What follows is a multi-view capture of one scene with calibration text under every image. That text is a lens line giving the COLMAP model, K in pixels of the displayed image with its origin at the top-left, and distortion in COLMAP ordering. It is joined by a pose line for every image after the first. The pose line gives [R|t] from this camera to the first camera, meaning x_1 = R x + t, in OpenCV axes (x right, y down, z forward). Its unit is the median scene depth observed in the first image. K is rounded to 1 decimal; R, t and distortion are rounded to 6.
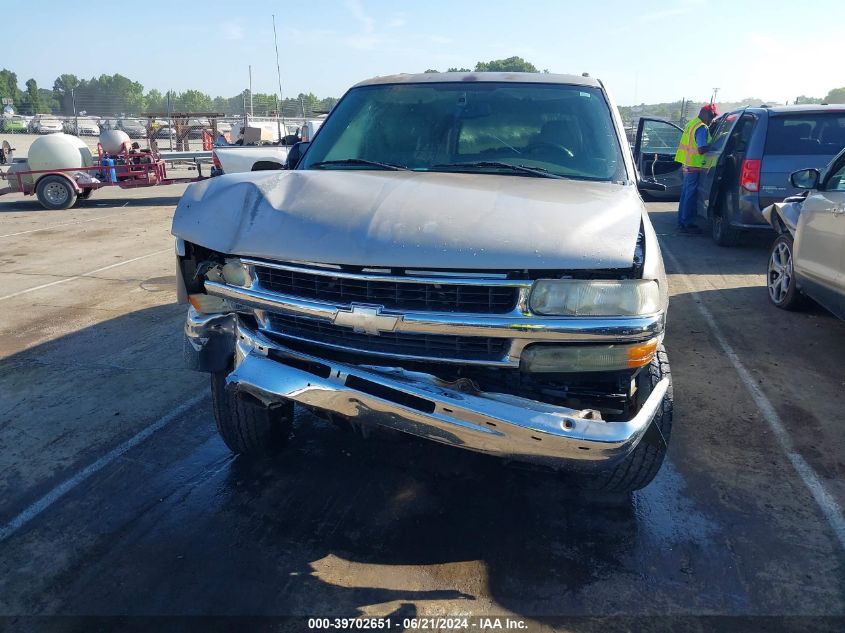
lens RADIAL K [[669.3, 0, 422.5], [0, 669.3, 316.5], [0, 0, 1]] dist [0.000617, -0.001629]
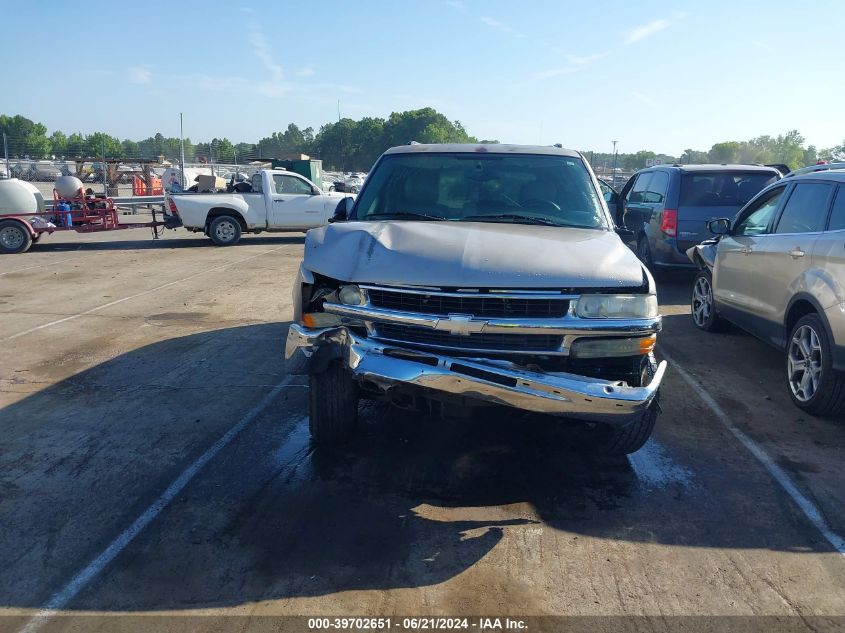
lens RADIAL K [[669.3, 0, 422.5], [0, 669.3, 316.5], [0, 0, 1]] dist [0.000617, -0.001629]
pose [[0.991898, -0.014257, 0.126233, -0.244792], [0.022455, 0.997712, -0.063762, 0.053656], [-0.125035, 0.066080, 0.989949, -0.283684]]
